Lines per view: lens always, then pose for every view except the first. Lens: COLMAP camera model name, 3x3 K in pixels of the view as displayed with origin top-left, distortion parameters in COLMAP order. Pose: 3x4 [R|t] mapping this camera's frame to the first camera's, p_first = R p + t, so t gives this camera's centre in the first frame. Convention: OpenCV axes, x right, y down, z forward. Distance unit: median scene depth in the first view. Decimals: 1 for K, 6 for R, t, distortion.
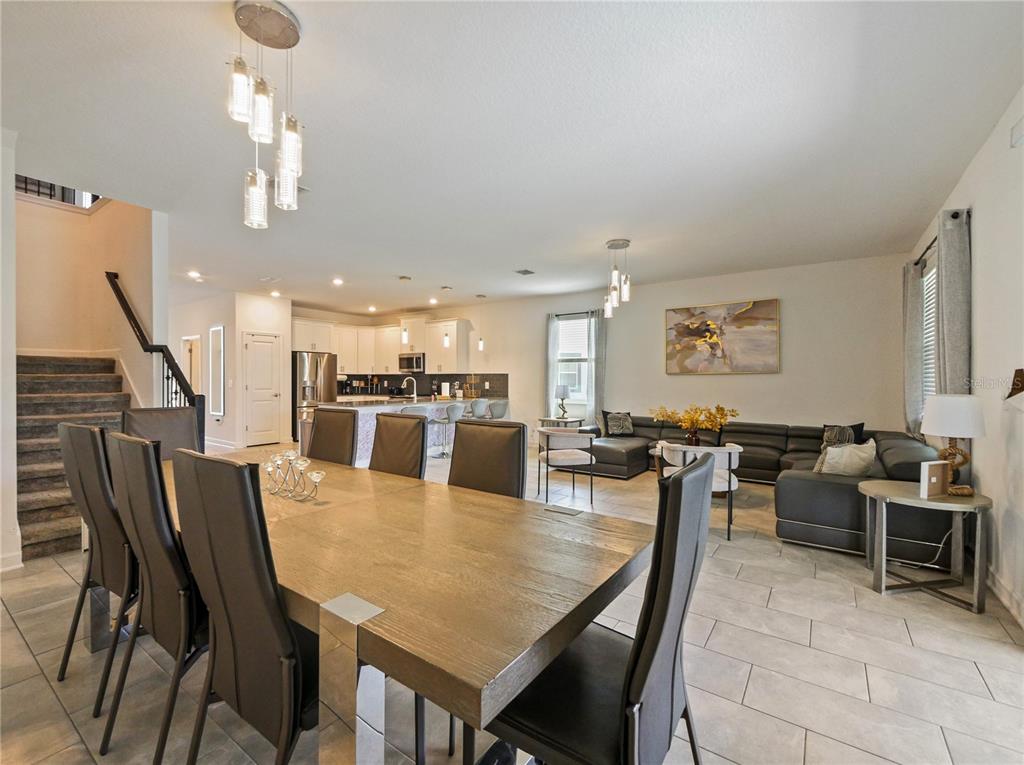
lens RADIAL K [[446.0, 0, 505.6], [0, 446.0, 378.6], [0, 0, 1]] dist [0.001318, -0.001020]
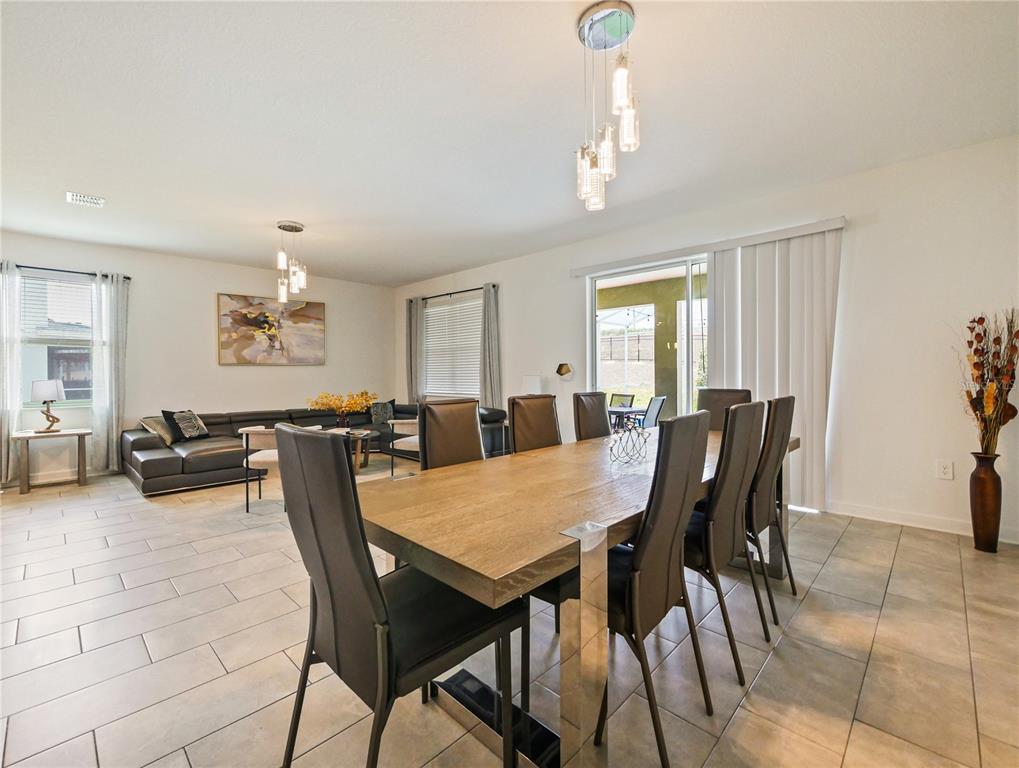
lens RADIAL K [[439.8, 0, 505.3], [0, 439.8, 375.9], [0, 0, 1]] dist [-0.004721, 0.000823]
pose [[0.171299, -0.012441, 0.985141, -0.439020], [0.007161, 0.999910, 0.011382, 0.007034], [-0.985193, 0.005105, 0.171372, 0.291469]]
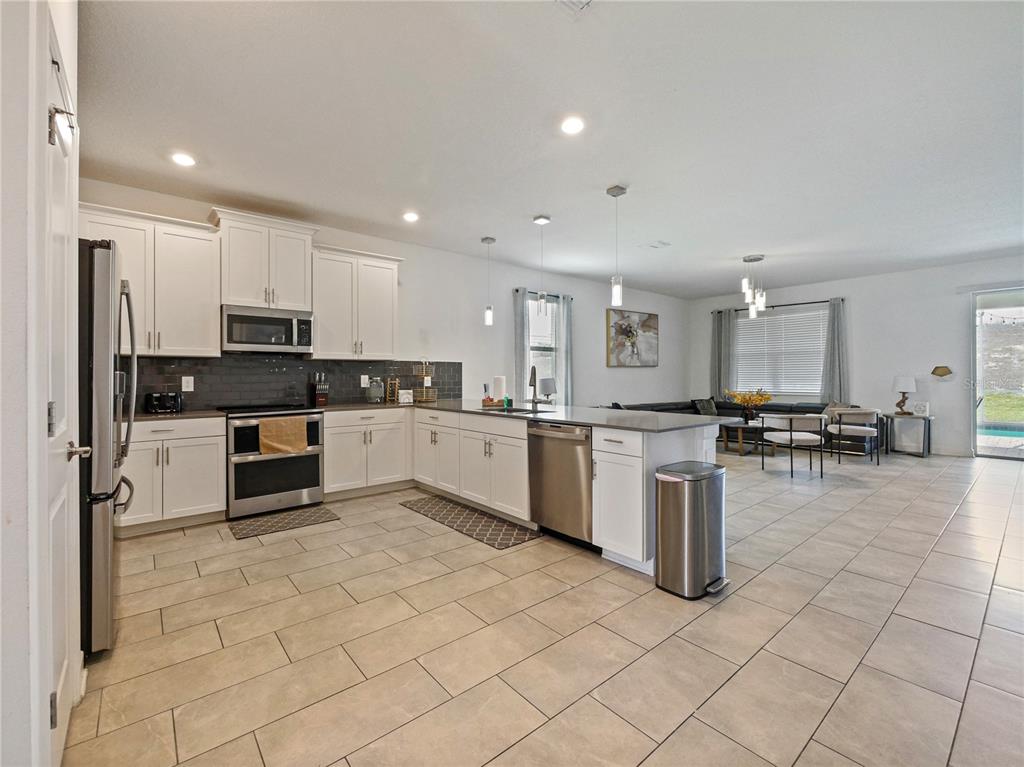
lens RADIAL K [[446.0, 0, 507.5], [0, 446.0, 384.3], [0, 0, 1]] dist [0.001318, -0.001020]
pose [[0.270655, -0.018768, 0.962493, -0.823421], [0.006118, 0.999823, 0.017776, 0.013205], [-0.962657, 0.001077, 0.270722, 0.990441]]
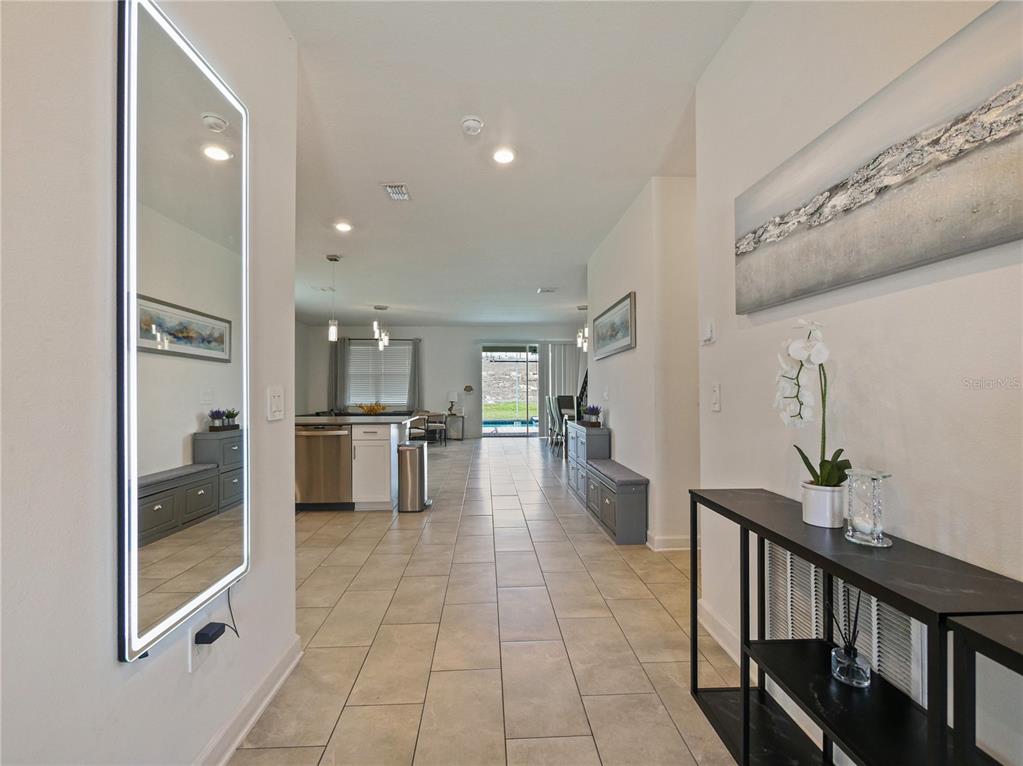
lens RADIAL K [[445.6, 0, 506.7], [0, 445.6, 378.5], [0, 0, 1]] dist [0.001318, -0.001020]
pose [[-0.601076, 0.022015, 0.798888, -1.036770], [0.003148, 0.999678, -0.025180, 0.011827], [-0.799185, -0.012620, -0.600952, 1.224783]]
